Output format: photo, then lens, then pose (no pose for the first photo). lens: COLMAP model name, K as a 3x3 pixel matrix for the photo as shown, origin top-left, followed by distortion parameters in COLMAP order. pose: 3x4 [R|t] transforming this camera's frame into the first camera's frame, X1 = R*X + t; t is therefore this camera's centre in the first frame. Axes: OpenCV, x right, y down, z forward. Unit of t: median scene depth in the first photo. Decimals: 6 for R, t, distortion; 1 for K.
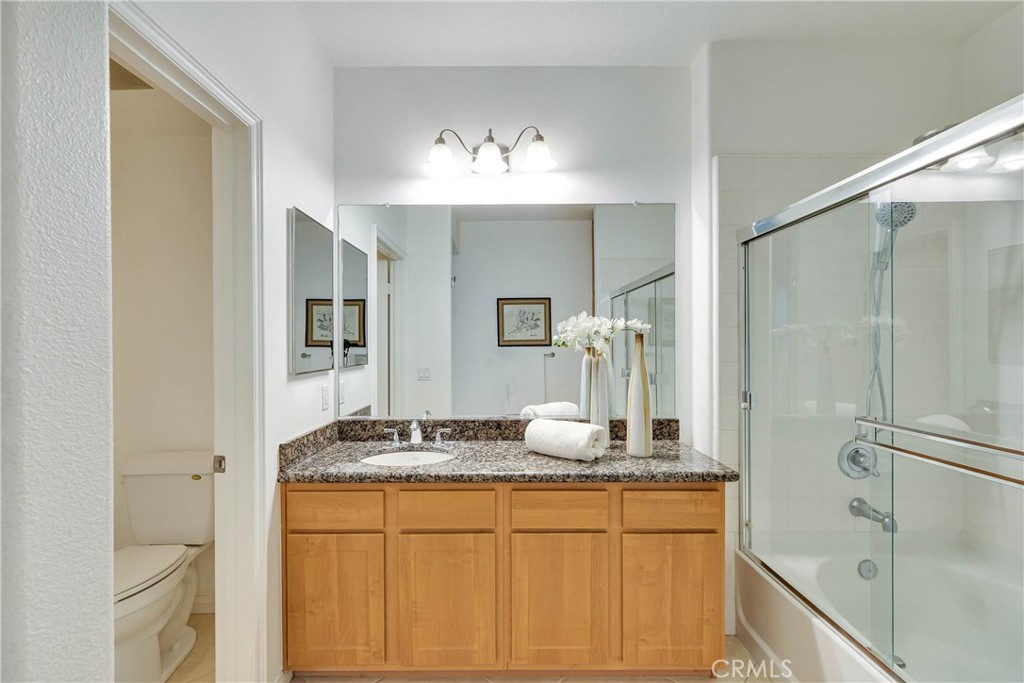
lens RADIAL K [[447.6, 0, 509.4], [0, 447.6, 348.1], [0, 0, 1]] dist [-0.004055, 0.001683]
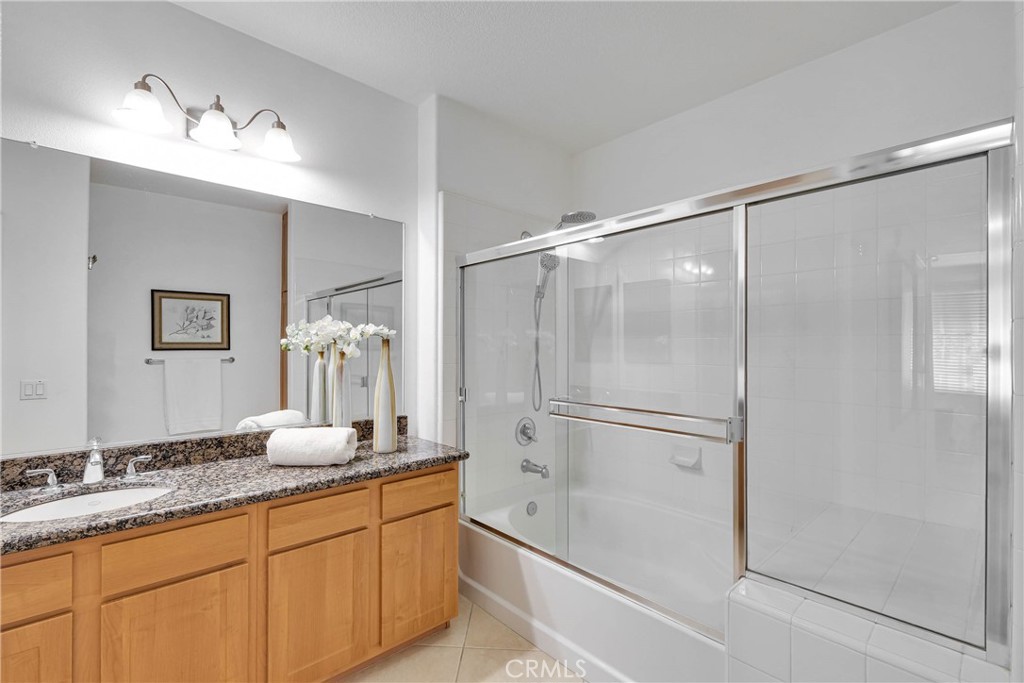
lens RADIAL K [[447.6, 0, 506.2], [0, 447.6, 348.5], [0, 0, 1]] dist [-0.004055, 0.001683]
pose [[0.739626, 0.004507, 0.673003, -0.213171], [0.001385, 0.999965, -0.008219, 0.000328], [-0.673017, 0.007011, 0.739594, 0.003212]]
